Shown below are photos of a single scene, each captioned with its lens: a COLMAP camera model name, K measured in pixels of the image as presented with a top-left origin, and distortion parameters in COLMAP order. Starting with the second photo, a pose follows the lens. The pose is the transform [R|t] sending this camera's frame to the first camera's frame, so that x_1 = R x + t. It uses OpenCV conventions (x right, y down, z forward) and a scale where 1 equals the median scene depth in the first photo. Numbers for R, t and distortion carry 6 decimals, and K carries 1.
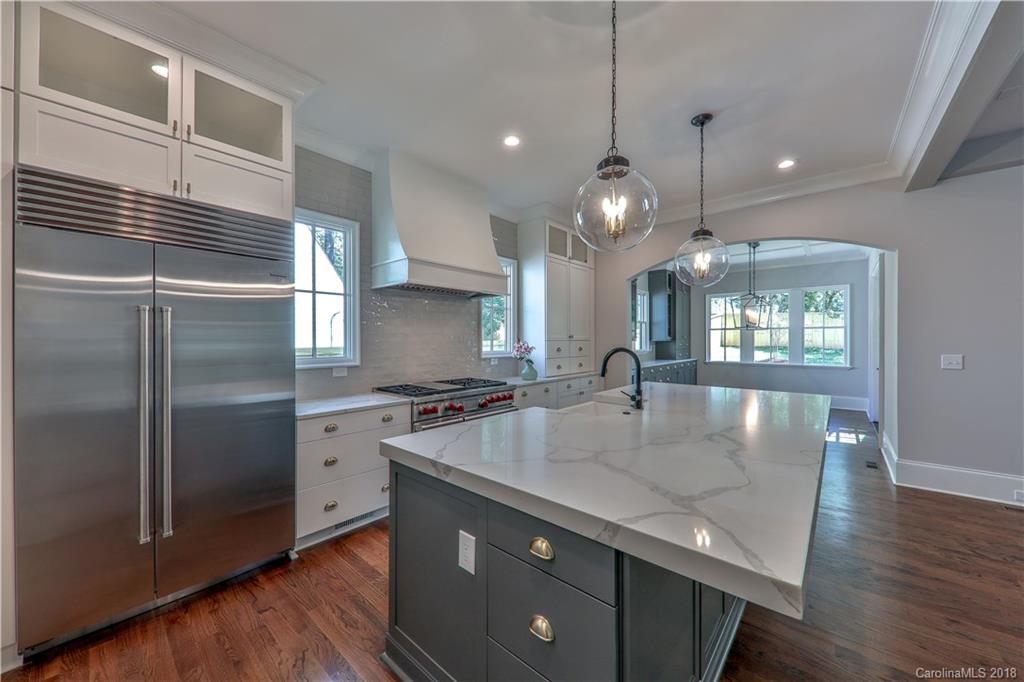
lens RADIAL K [[378.2, 0, 513.2], [0, 378.2, 339.8], [0, 0, 1]] dist [0.014719, -0.000070]
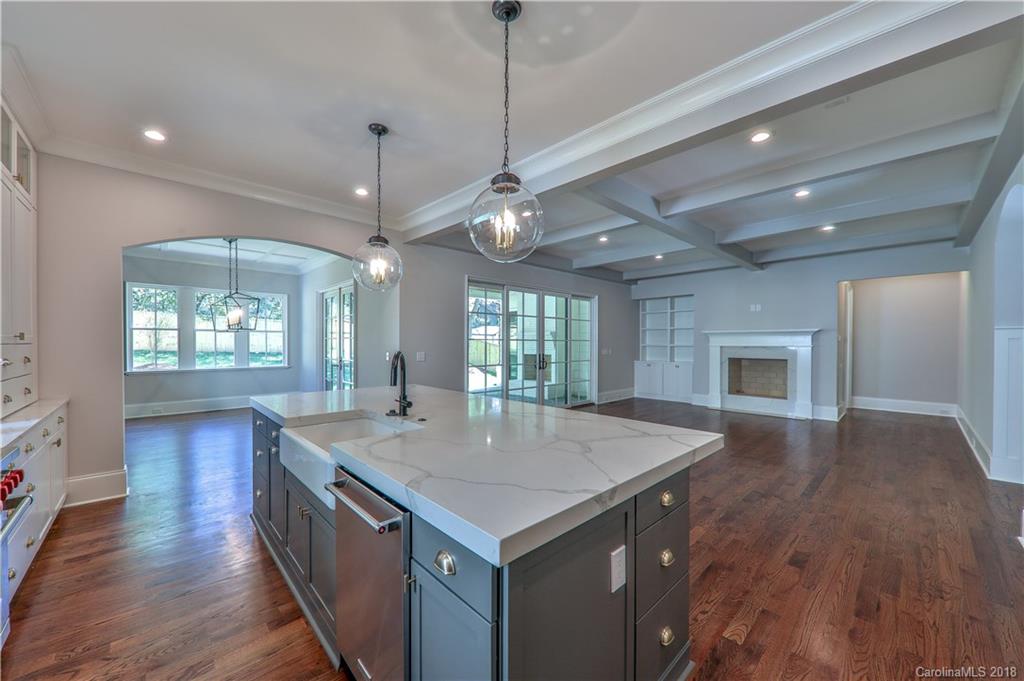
lens RADIAL K [[378.2, 0, 513.2], [0, 378.2, 339.3], [0, 0, 1]] dist [0.014719, -0.000070]
pose [[0.104175, 0.010839, 0.994500, -0.216914], [-0.000055, 0.999941, -0.010892, 0.001430], [-0.994559, 0.001080, 0.104169, 0.234943]]
